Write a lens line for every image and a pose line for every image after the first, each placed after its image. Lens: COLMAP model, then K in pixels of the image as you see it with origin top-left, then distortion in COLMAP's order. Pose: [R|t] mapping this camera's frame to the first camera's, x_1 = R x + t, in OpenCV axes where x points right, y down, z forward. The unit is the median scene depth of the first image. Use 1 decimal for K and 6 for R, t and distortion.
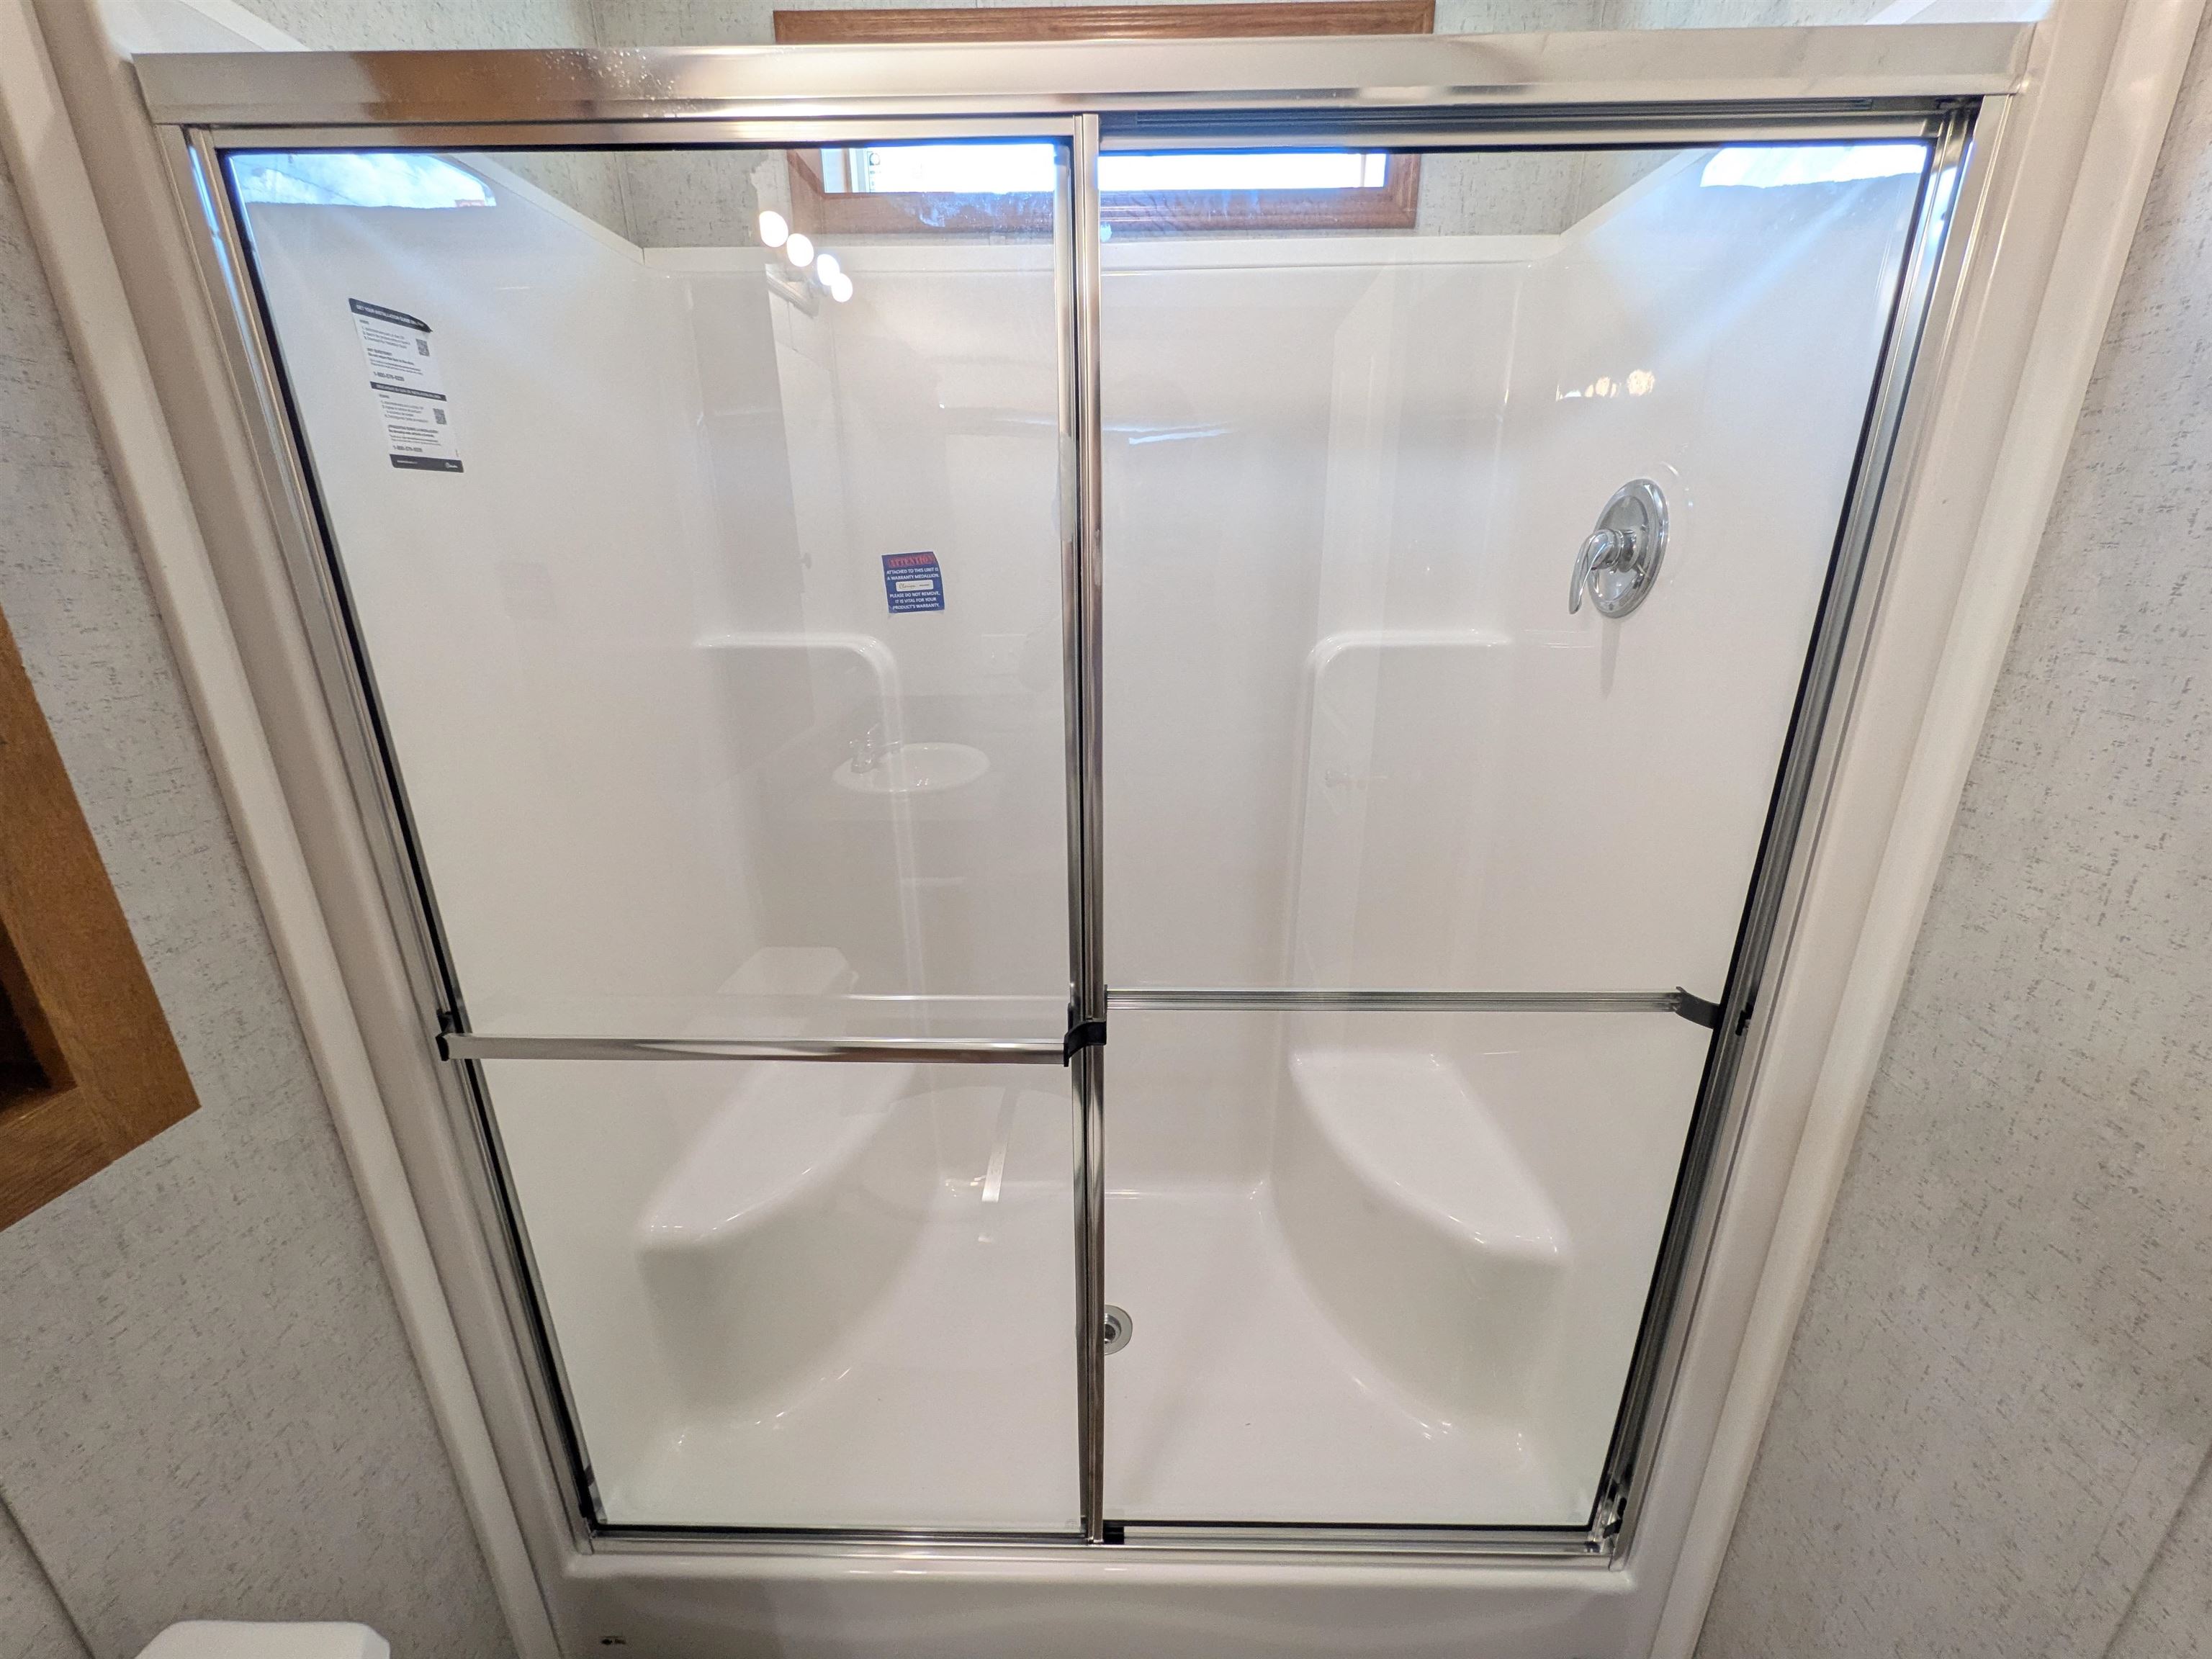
lens RADIAL K [[873.5, 0, 1117.6], [0, 873.5, 835.3], [0, 0, 1]] dist [-0.001237, 0.000057]
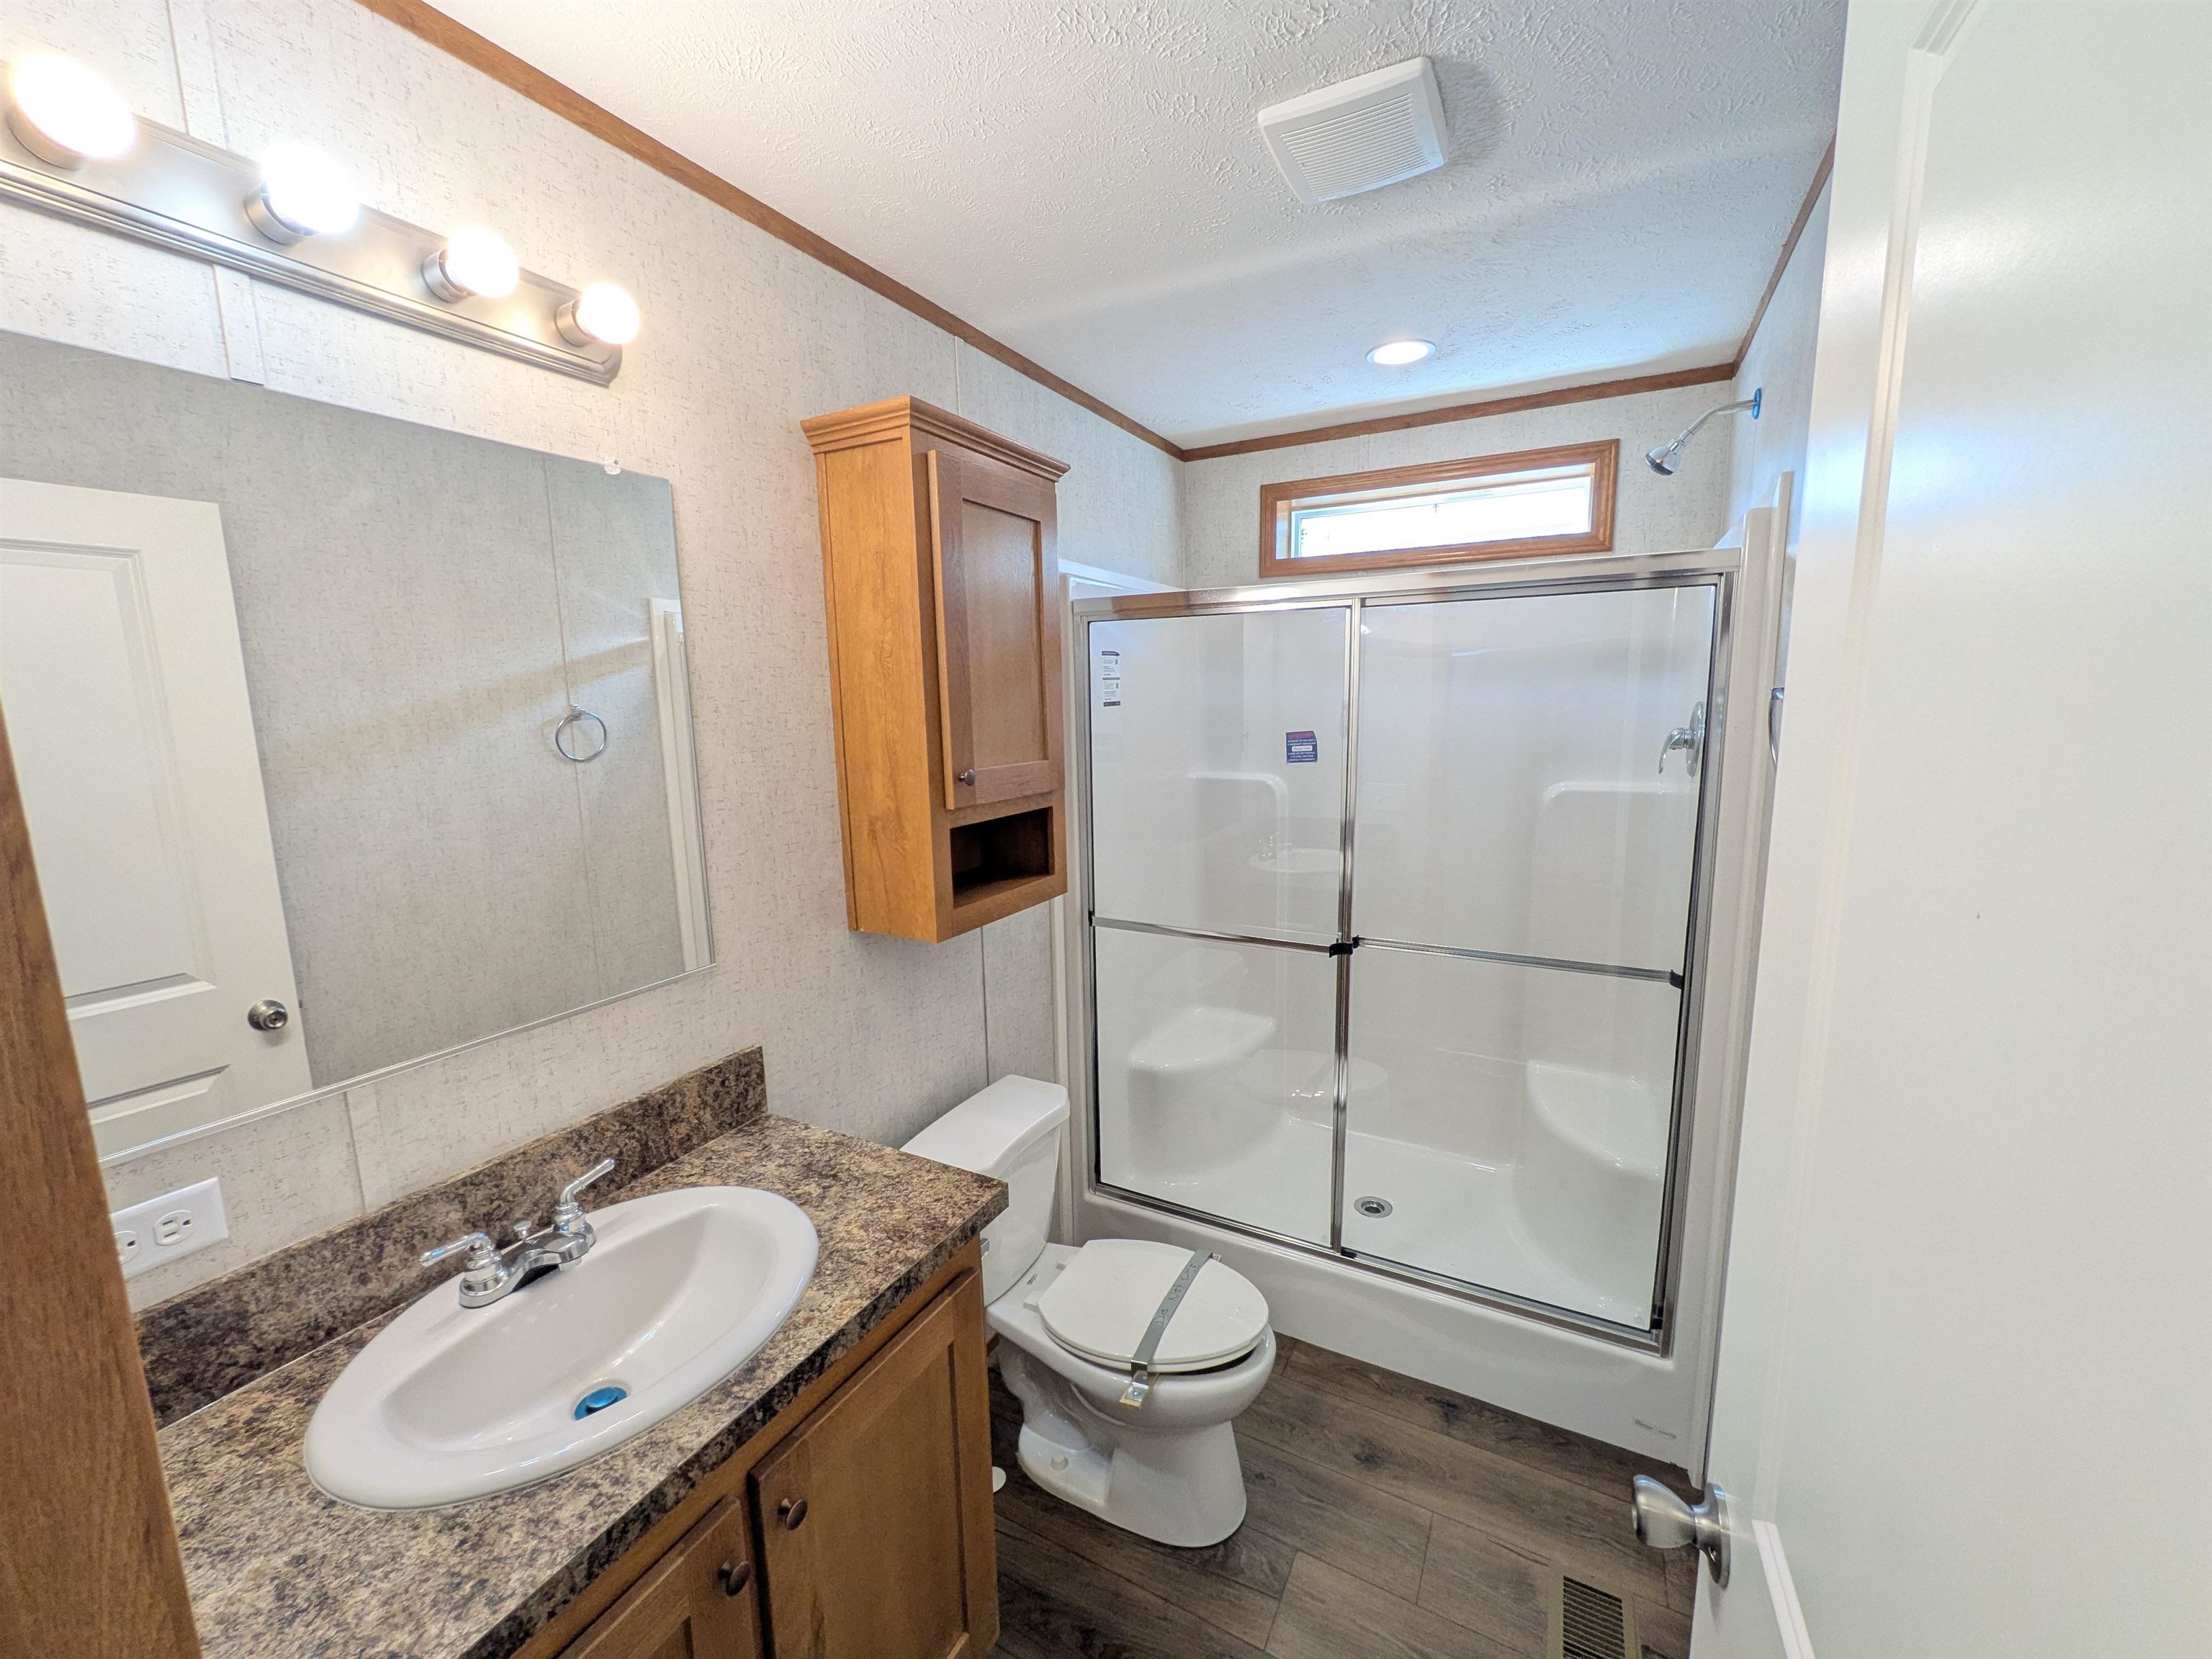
lens RADIAL K [[873.5, 0, 1108.3], [0, 873.5, 833.9], [0, 0, 1]] dist [-0.001237, 0.000057]
pose [[0.886421, 0.061083, -0.458831, 0.283334], [-0.135178, 0.982204, -0.130392, 0.200383], [0.442701, 0.177606, 0.878904, -0.829019]]
